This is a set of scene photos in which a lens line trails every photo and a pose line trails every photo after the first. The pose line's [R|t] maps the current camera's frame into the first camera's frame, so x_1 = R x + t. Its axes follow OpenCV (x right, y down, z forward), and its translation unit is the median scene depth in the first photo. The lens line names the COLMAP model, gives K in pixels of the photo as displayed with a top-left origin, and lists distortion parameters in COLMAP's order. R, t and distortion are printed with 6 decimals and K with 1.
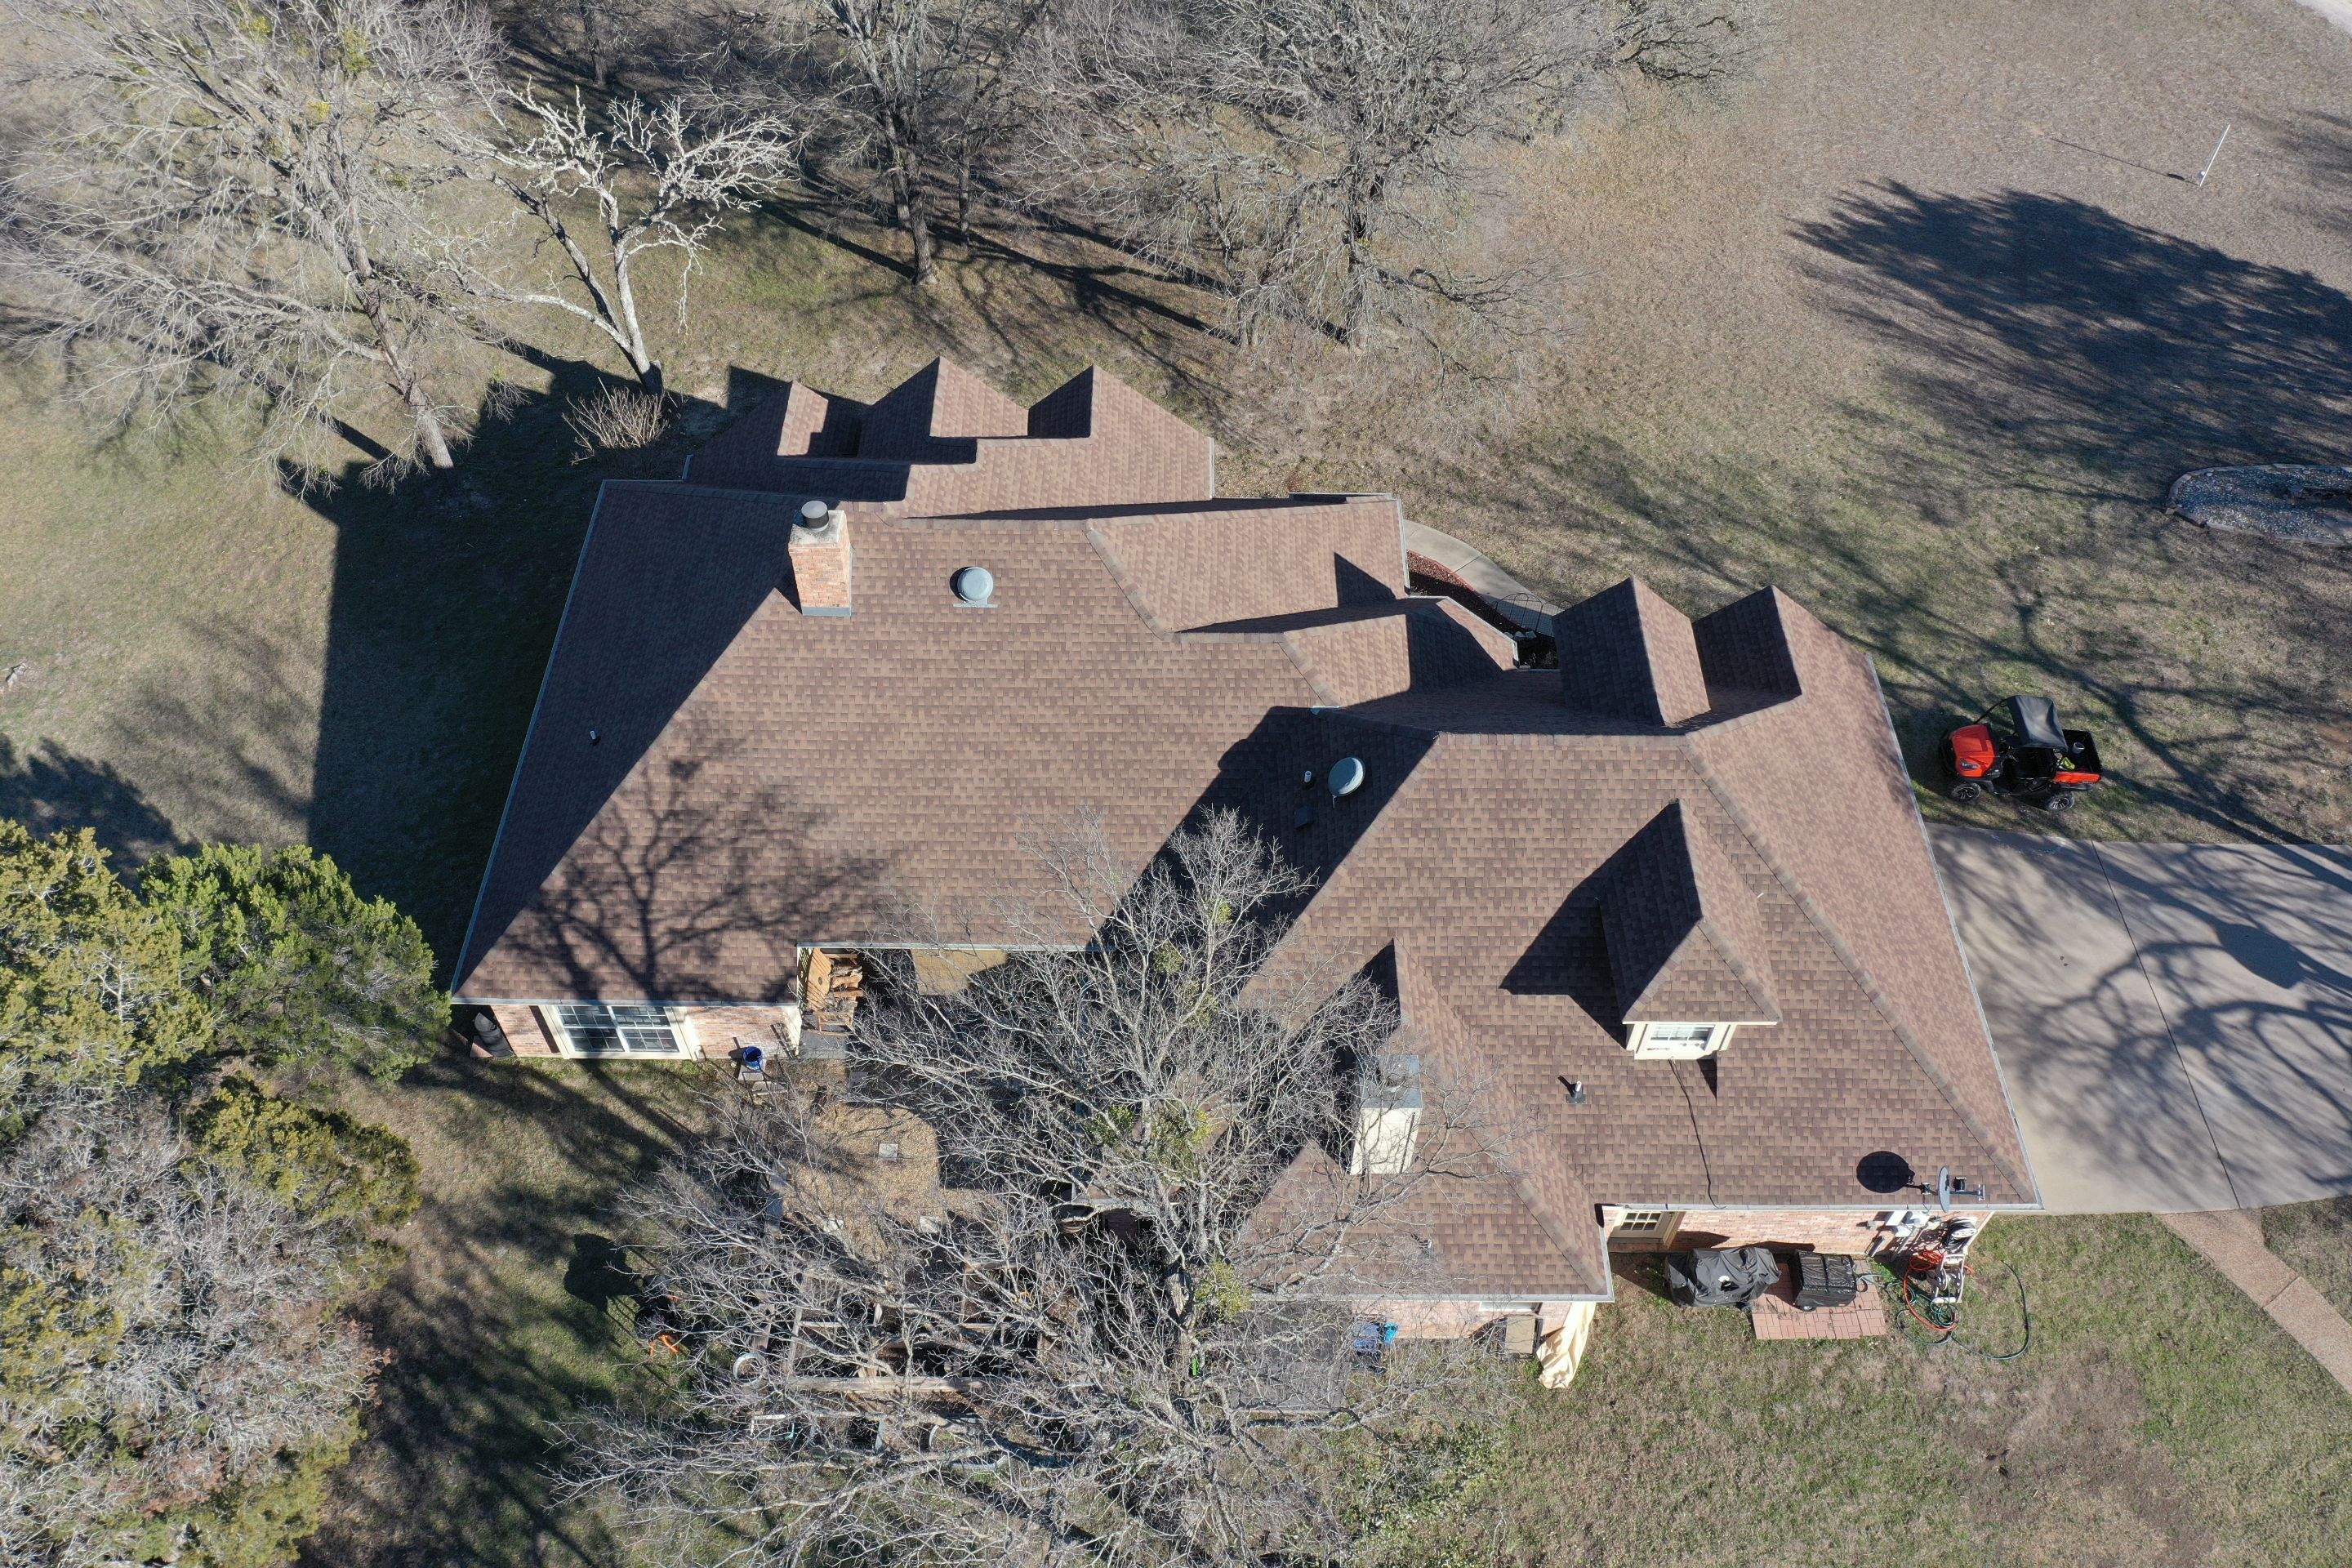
lens RADIAL K [[1825.1, 0, 1177.3], [0, 1825.1, 769.7], [0, 0, 1]] dist [0.008814, -0.013210]
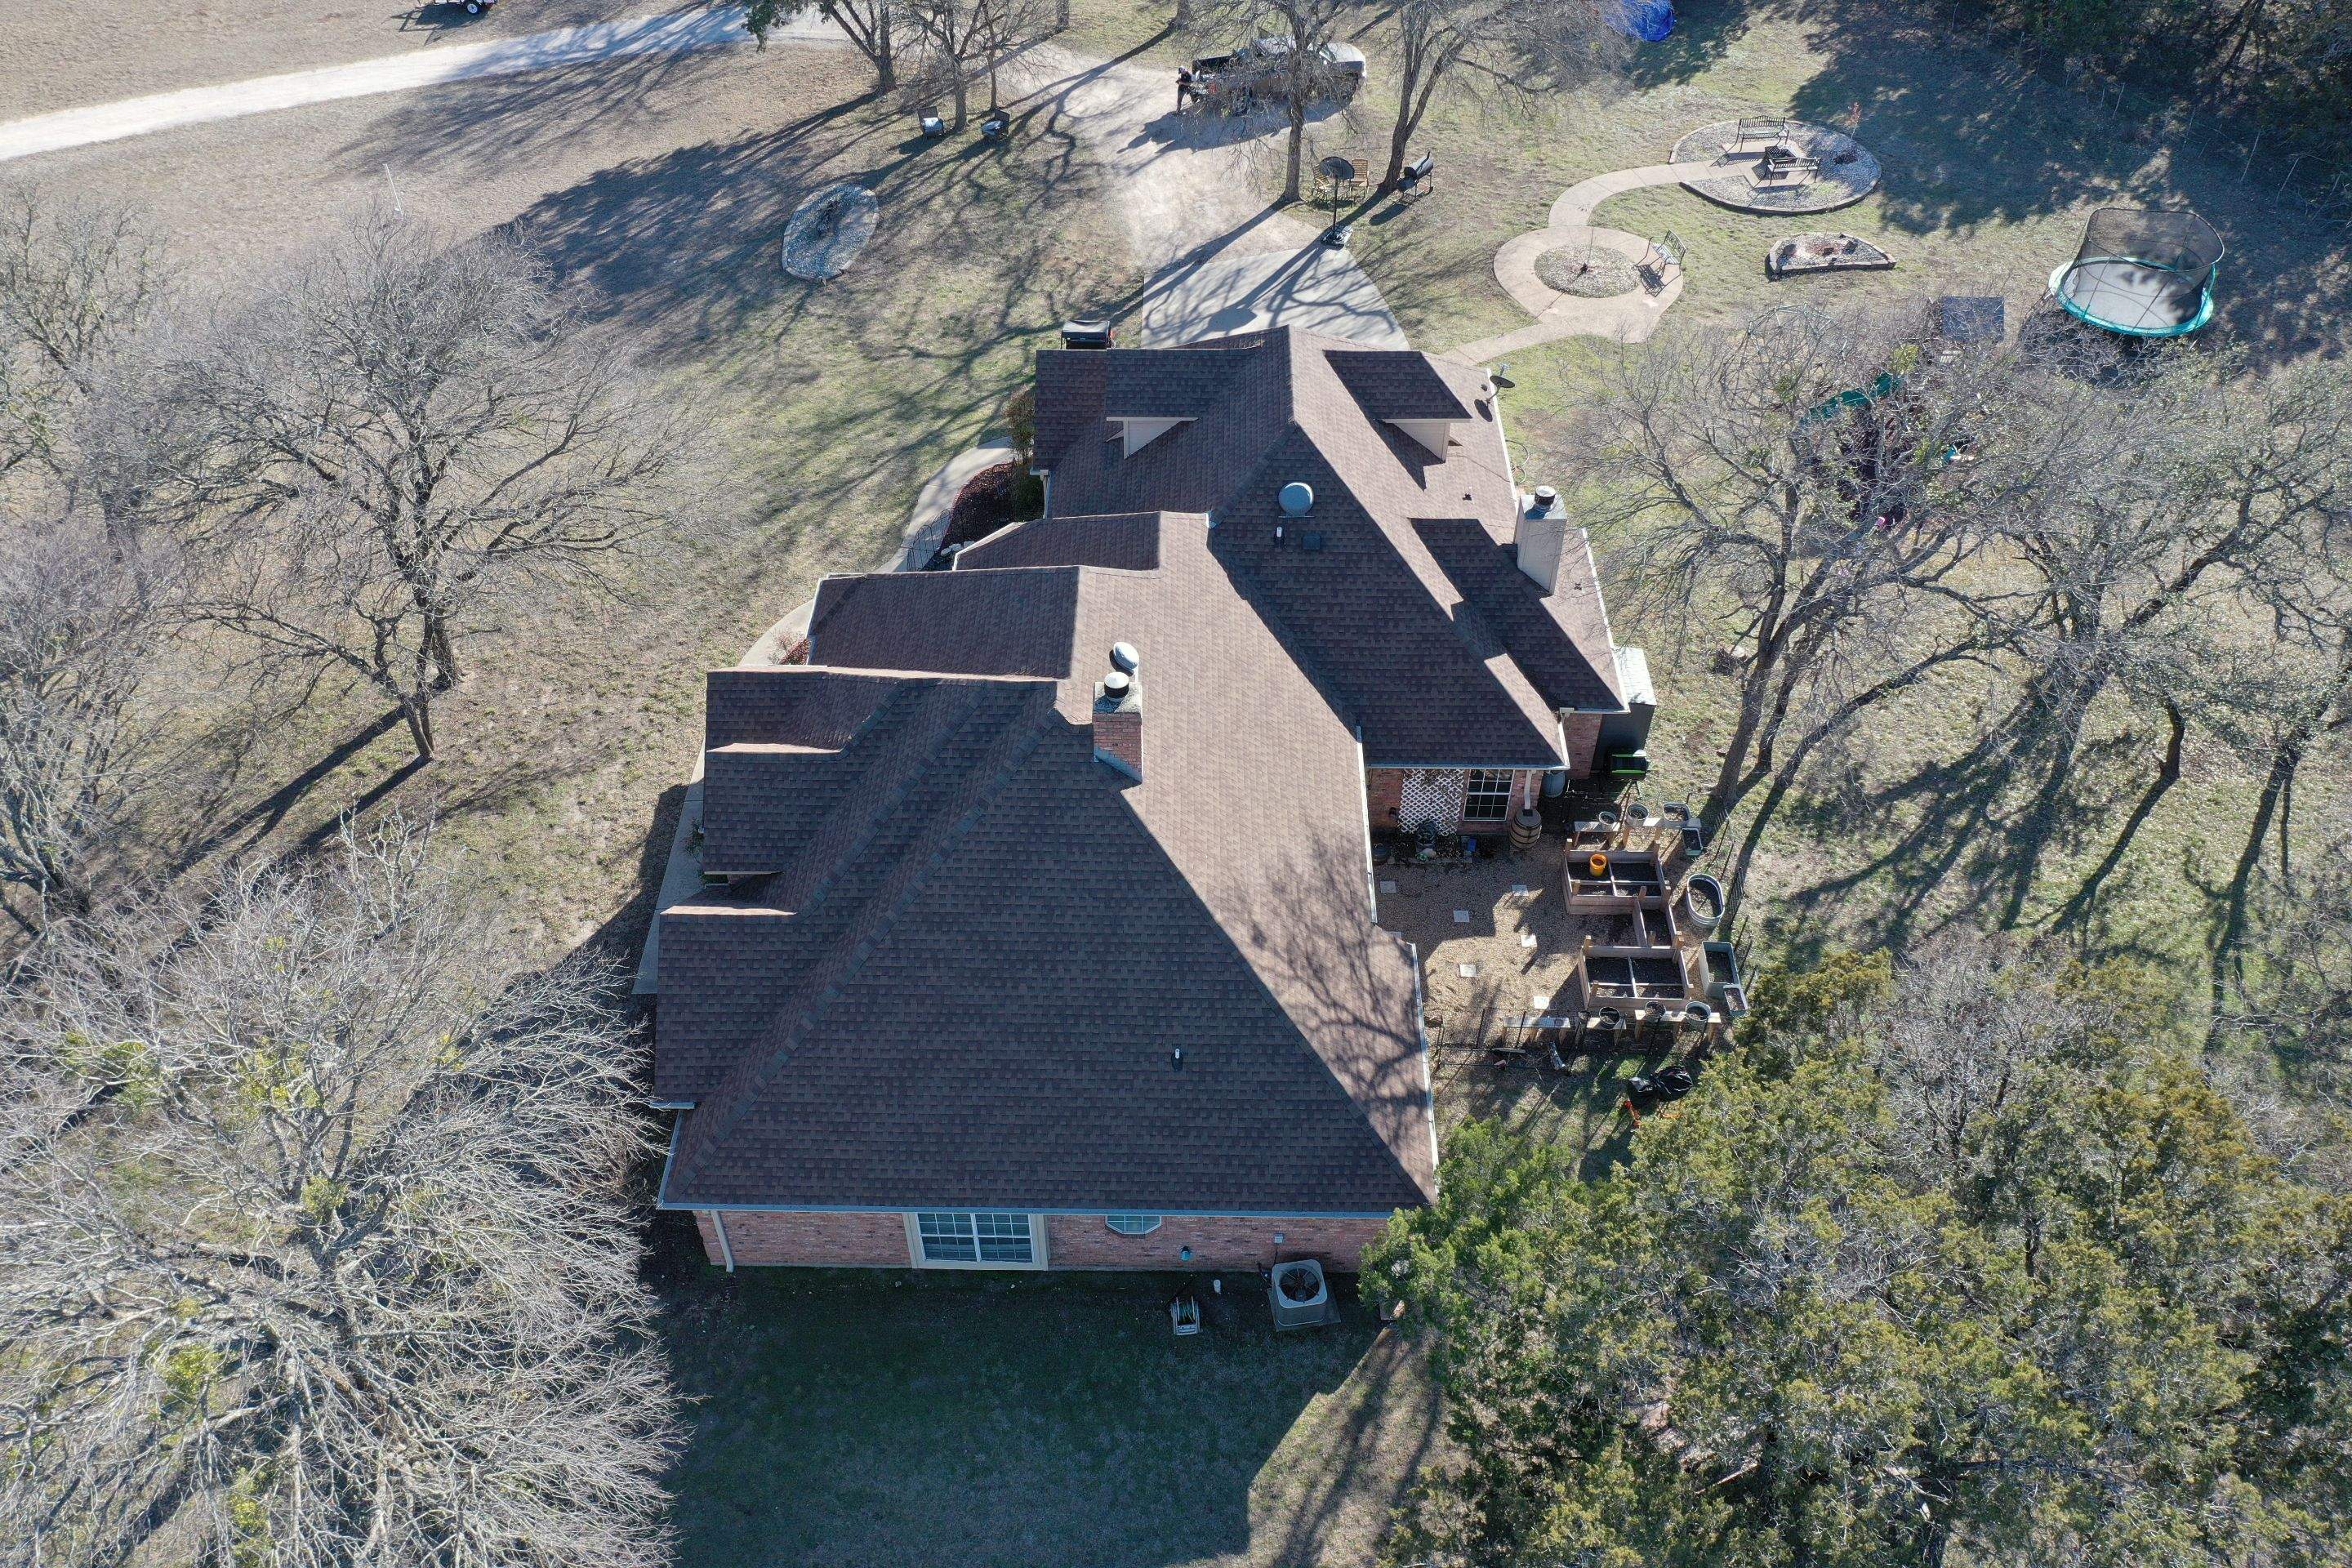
lens RADIAL K [[1825.1, 0, 1156.8], [0, 1825.1, 798.5], [0, 0, 1]] dist [0.008814, -0.013210]
pose [[0.010513, -0.711580, 0.702527, -0.843427], [0.774677, 0.450031, 0.444238, -0.480043], [-0.632270, 0.539561, 0.555976, 0.390865]]
